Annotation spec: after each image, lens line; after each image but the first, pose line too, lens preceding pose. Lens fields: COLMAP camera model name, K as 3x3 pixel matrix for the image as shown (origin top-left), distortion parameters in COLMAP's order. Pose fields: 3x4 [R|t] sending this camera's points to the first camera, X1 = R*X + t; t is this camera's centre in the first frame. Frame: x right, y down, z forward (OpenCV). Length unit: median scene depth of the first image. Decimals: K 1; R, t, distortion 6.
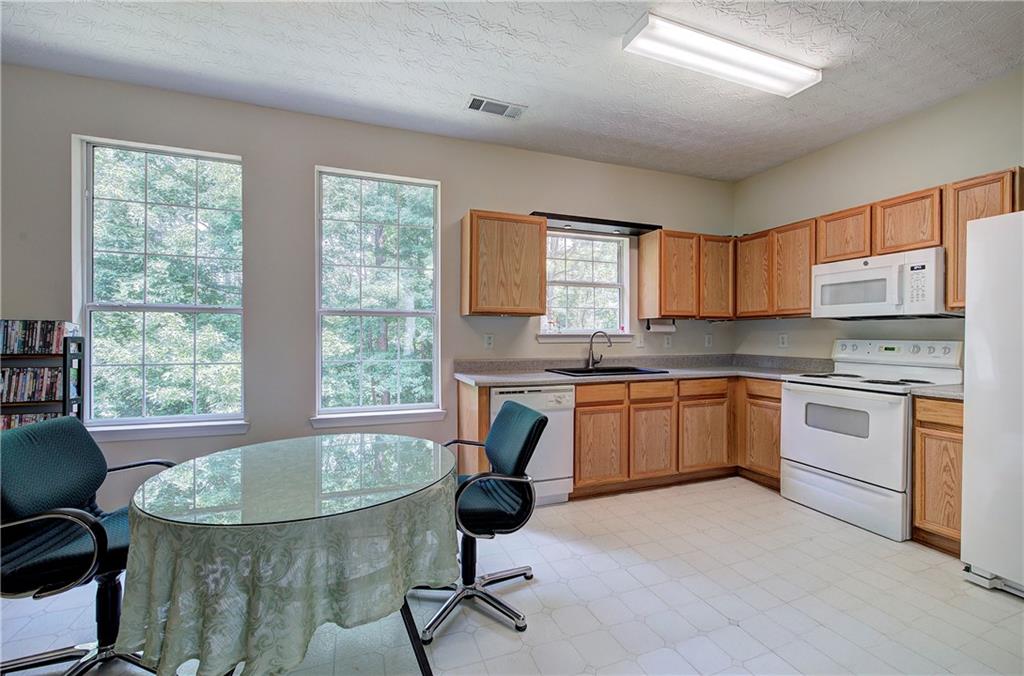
lens RADIAL K [[433.0, 0, 515.5], [0, 433.0, 336.5], [0, 0, 1]] dist [-0.003732, 0.000627]
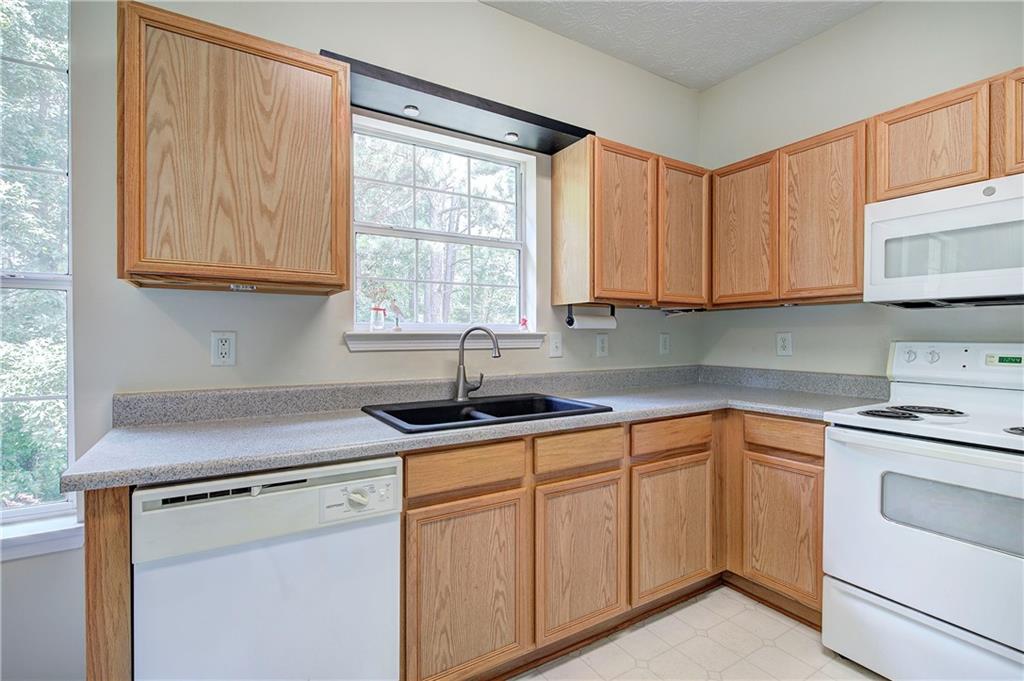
lens RADIAL K [[445.9, 0, 508.6], [0, 445.9, 340.0], [0, 0, 1]] dist [0.004570, 0.000052]
pose [[0.983544, -0.002746, 0.180646, 0.141813], [0.002095, 0.999991, 0.003795, 0.000999], [-0.180655, -0.003354, 0.983541, 0.507702]]
